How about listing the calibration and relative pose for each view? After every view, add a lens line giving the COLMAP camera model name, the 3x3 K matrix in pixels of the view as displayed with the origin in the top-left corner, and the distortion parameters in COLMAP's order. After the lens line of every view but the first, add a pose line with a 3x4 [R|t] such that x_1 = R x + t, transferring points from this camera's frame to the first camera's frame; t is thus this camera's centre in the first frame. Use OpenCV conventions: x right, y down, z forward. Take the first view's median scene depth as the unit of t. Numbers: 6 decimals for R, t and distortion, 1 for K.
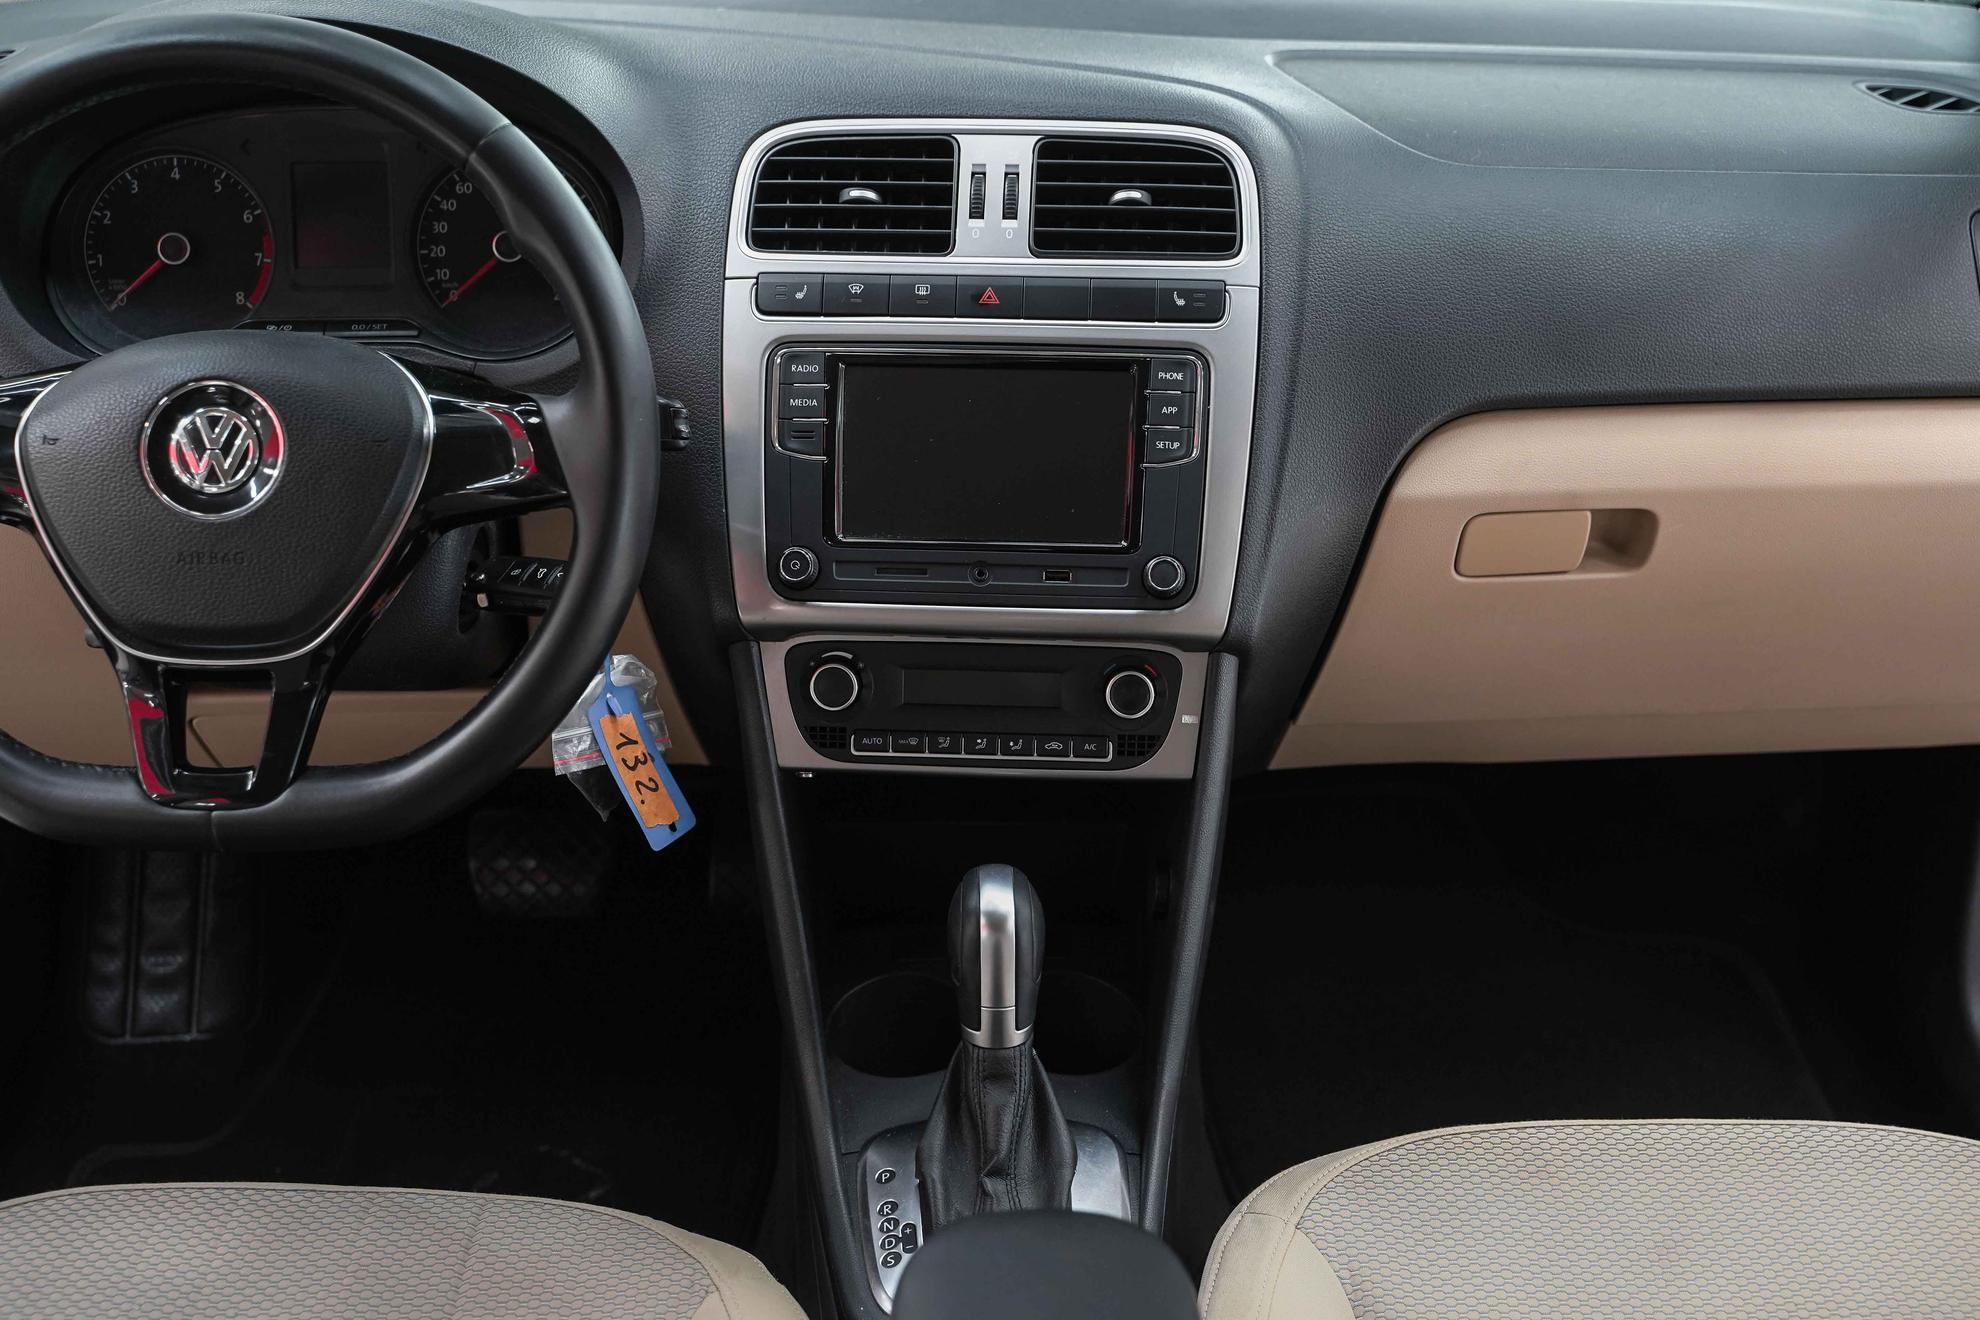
lens RADIAL K [[2447.2, 0, 990.0], [0, 2447.2, 660.0], [0, 0, 1]] dist [0.014142, -0.065509]
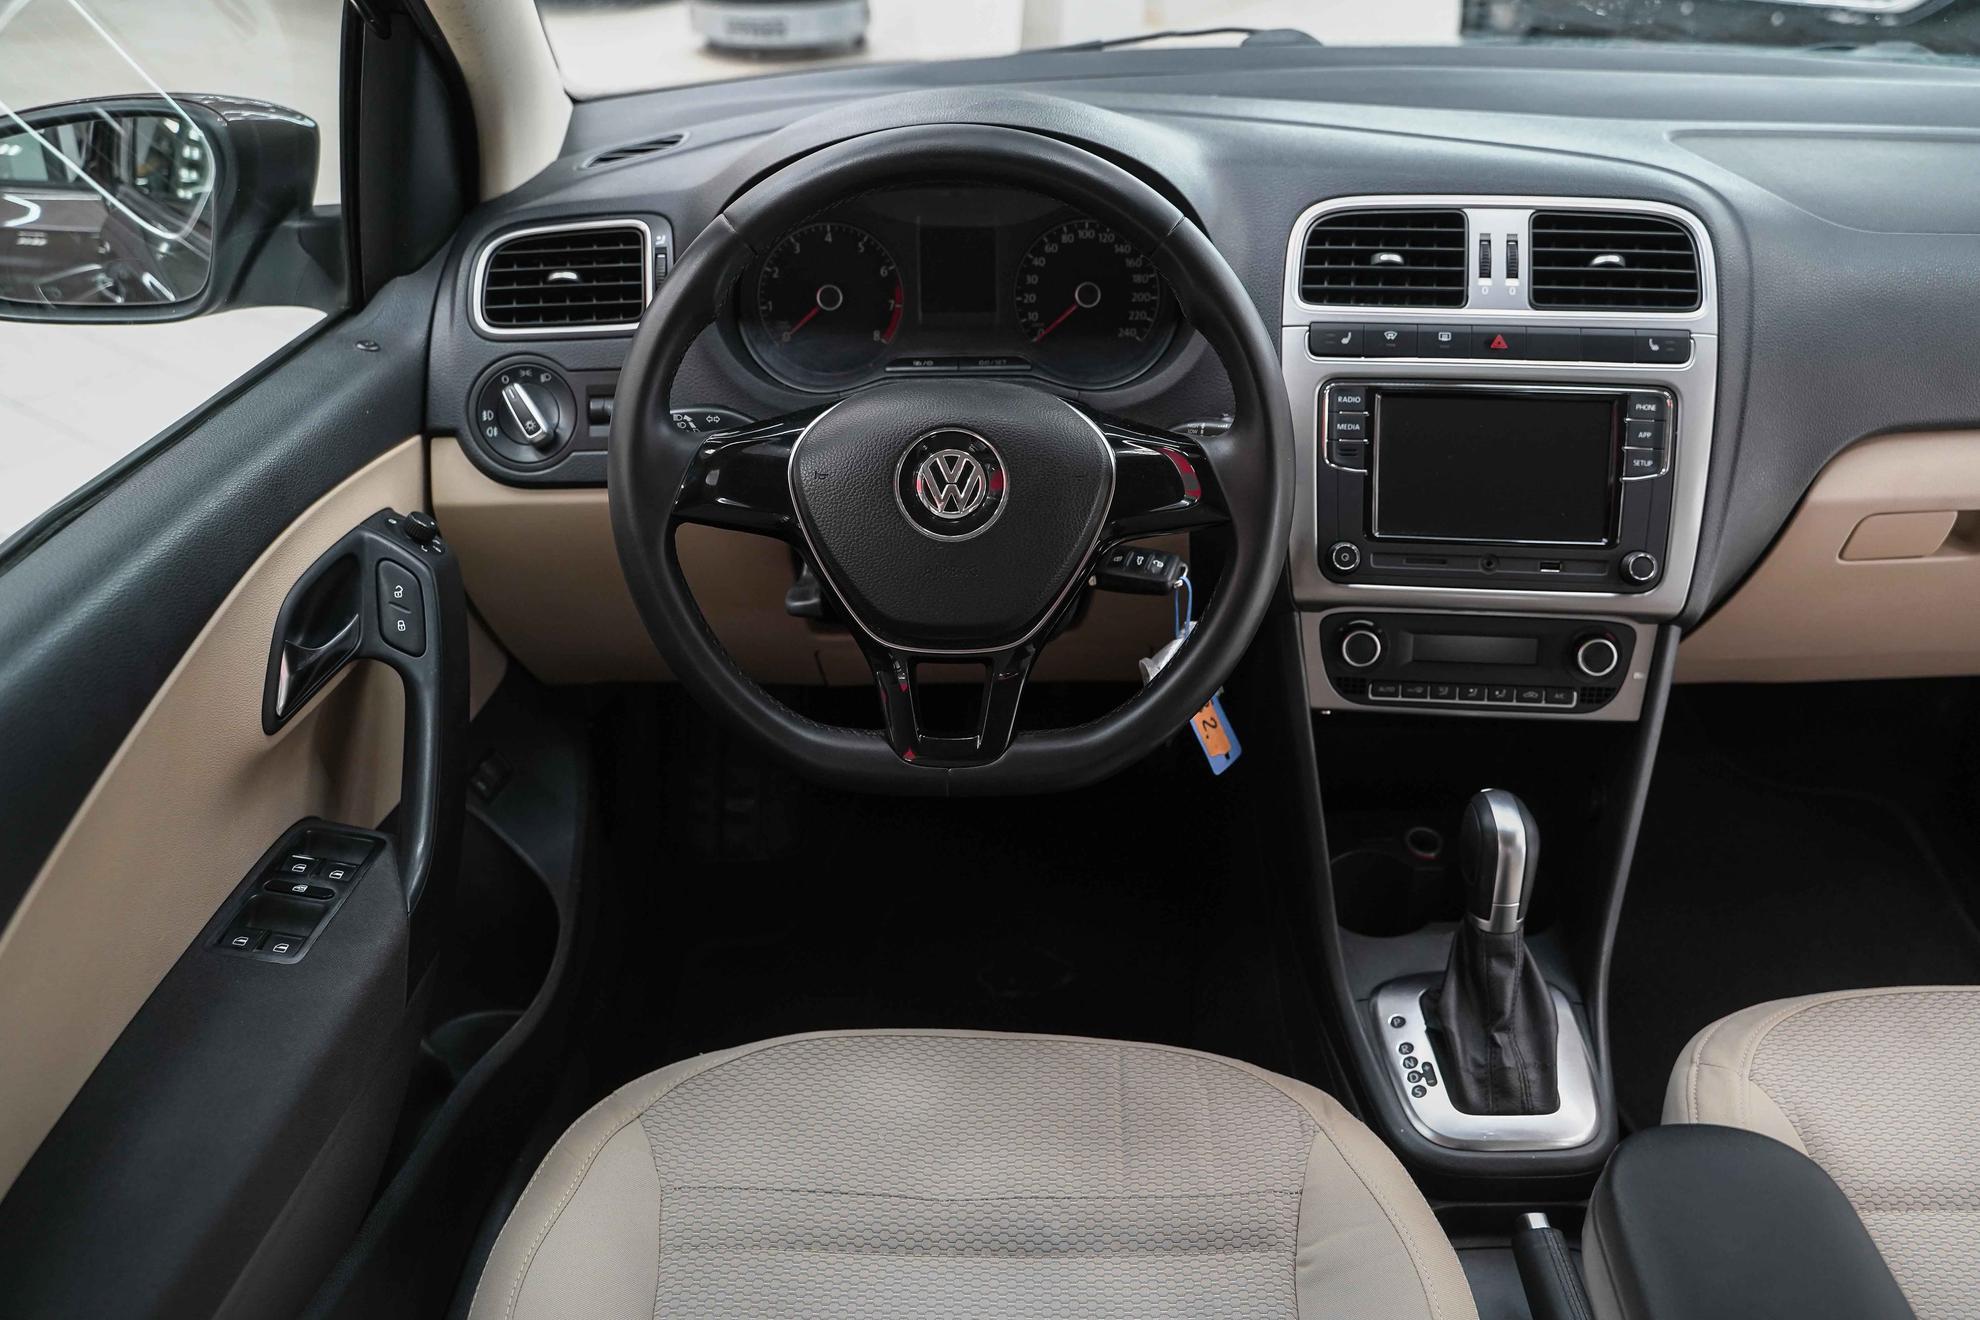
lens RADIAL K [[1650.4, 0, 990.0], [0, 1650.4, 660.0], [0, 0, 1]] dist [-0.004045, 0.005175]
pose [[0.999317, 0.007332, -0.036222, -0.227752], [-0.003672, 0.994971, 0.100097, -0.069184], [0.036774, -0.099895, 0.994318, 0.129199]]
